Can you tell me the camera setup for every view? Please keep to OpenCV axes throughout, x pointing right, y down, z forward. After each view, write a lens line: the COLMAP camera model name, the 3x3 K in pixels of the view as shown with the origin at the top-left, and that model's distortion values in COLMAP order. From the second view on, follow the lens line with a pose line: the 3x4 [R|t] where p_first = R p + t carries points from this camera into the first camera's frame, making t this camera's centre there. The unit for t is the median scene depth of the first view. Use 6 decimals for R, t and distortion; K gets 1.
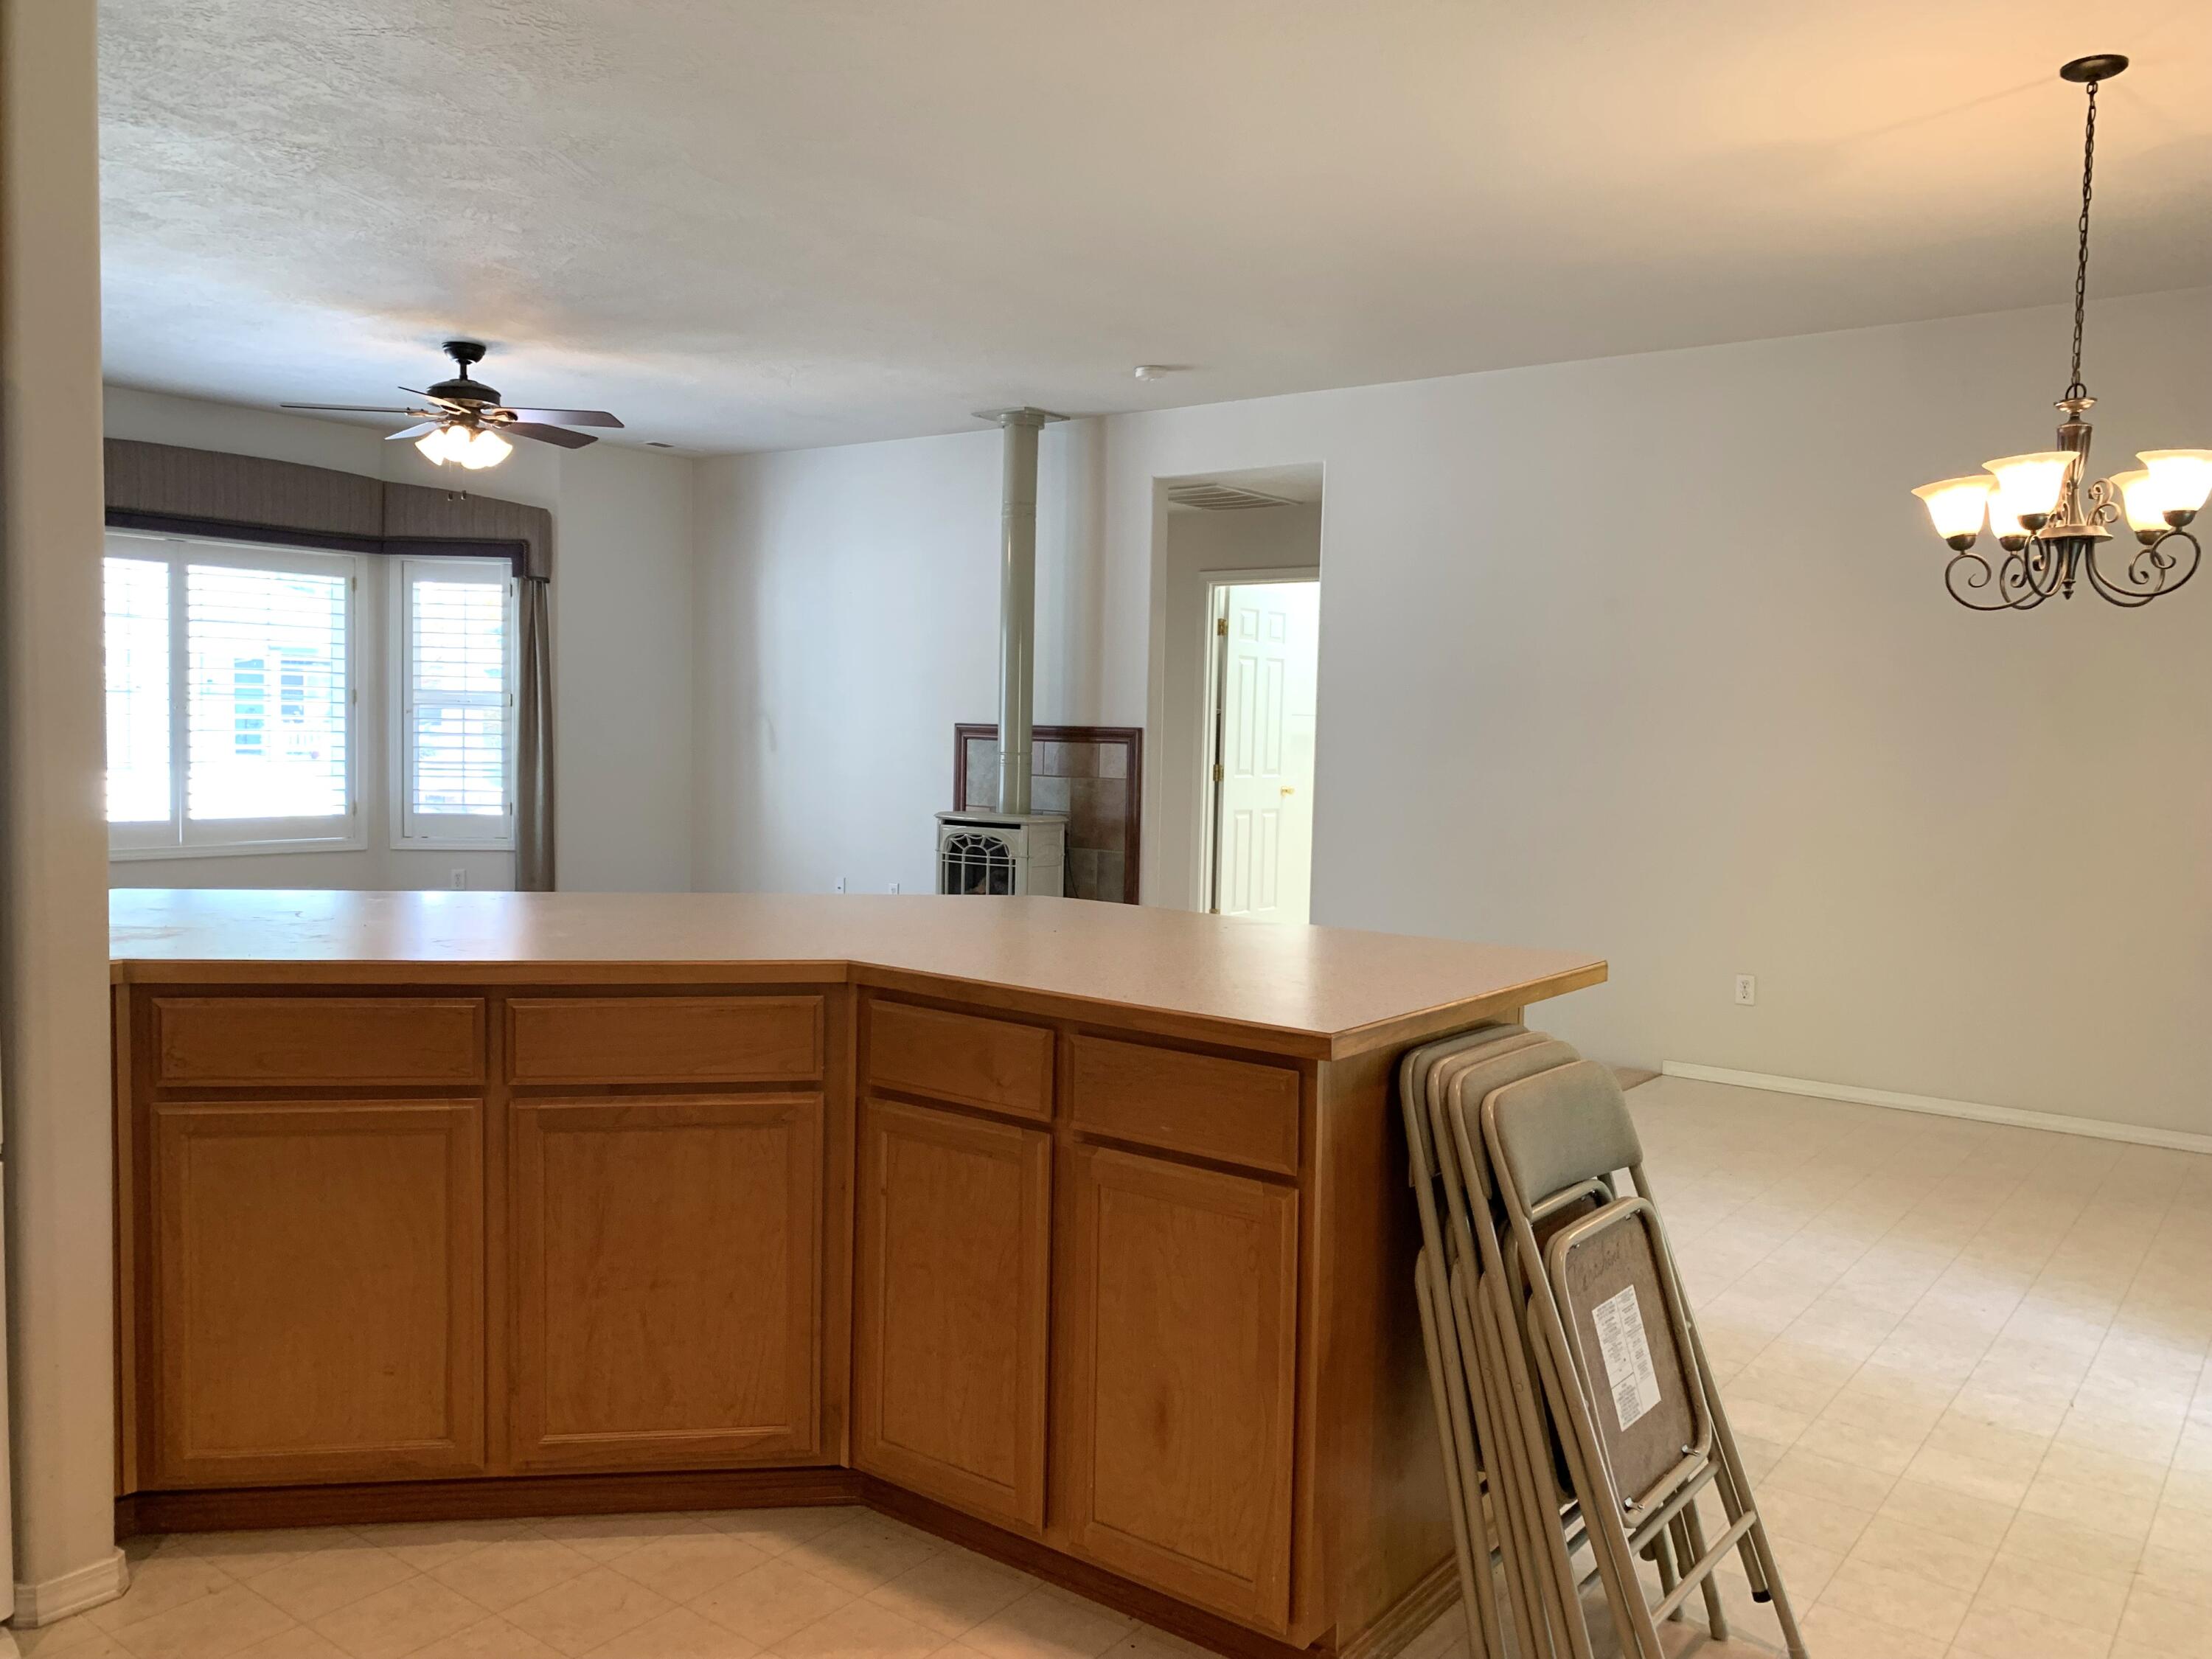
lens RADIAL K [[1704.6, 0, 1106.0], [0, 1704.6, 829.5], [0, 0, 1]] dist [0.065781, -0.004441]
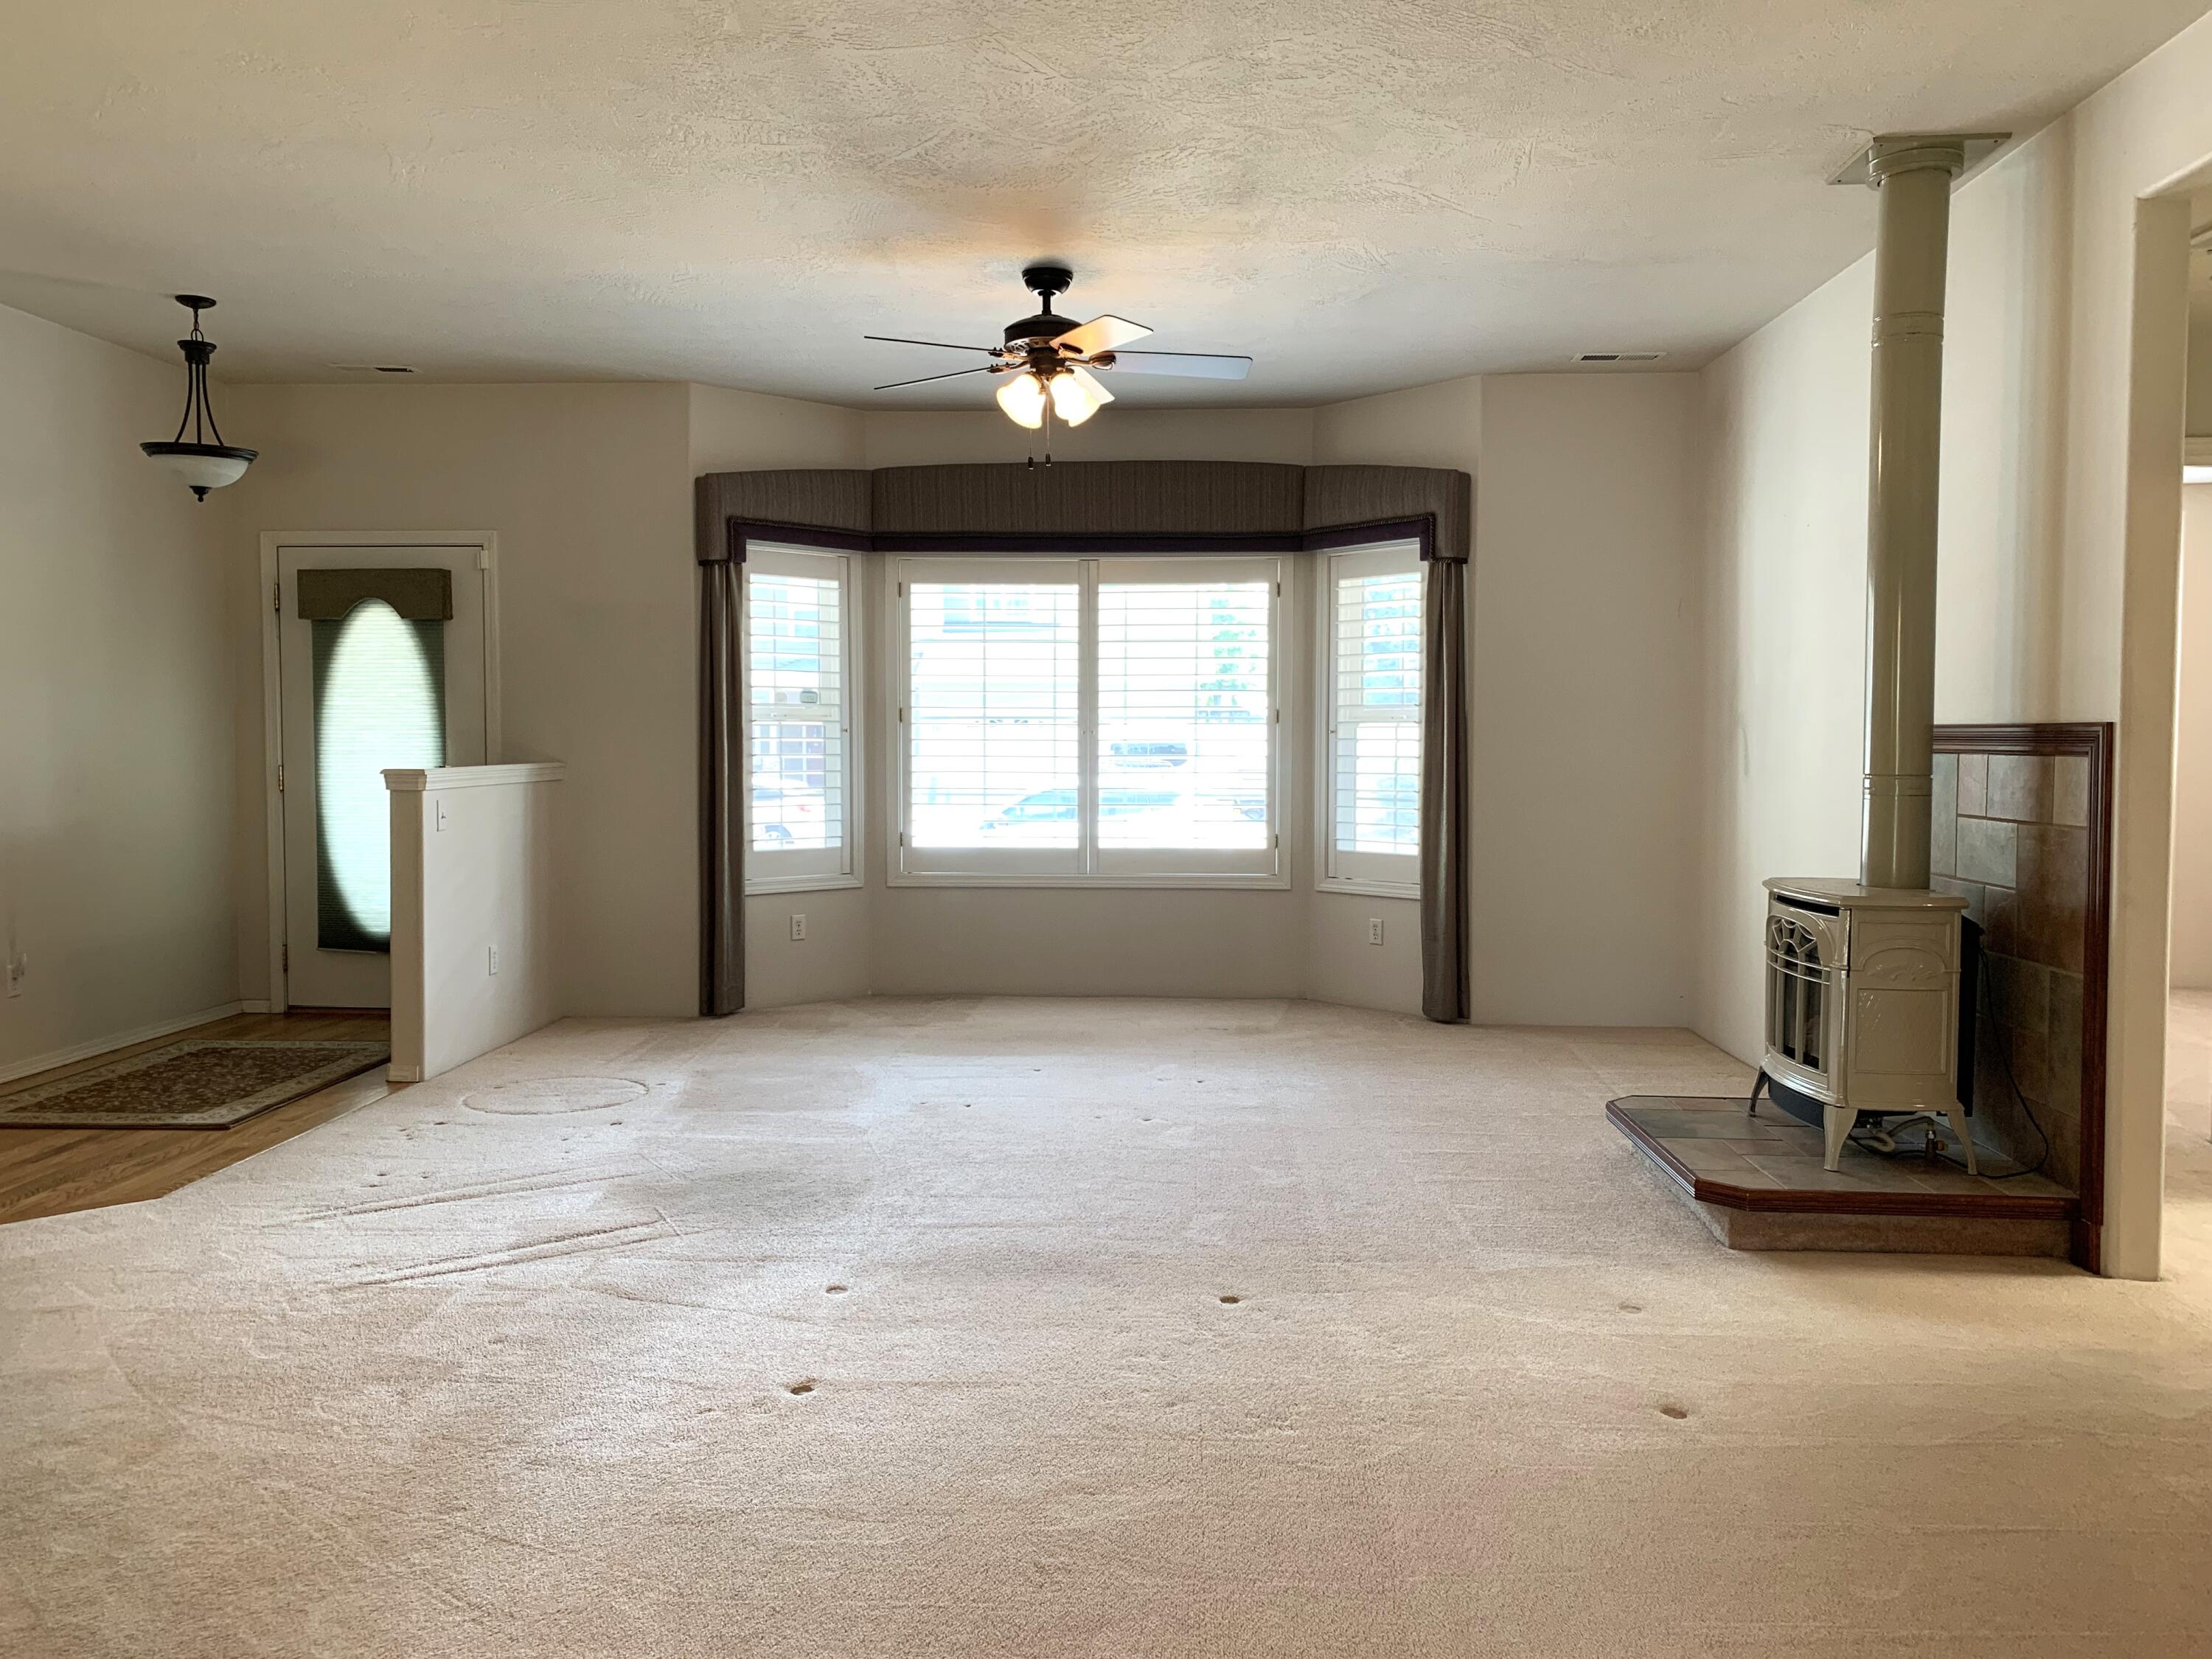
lens RADIAL K [[1704.6, 0, 1106.0], [0, 1704.6, 829.5], [0, 0, 1]] dist [0.065781, -0.004441]
pose [[0.575281, 0.023851, -0.817608, 0.250610], [-0.038937, 0.999240, 0.001753, -0.018276], [0.817028, 0.030827, 0.575773, 0.461841]]
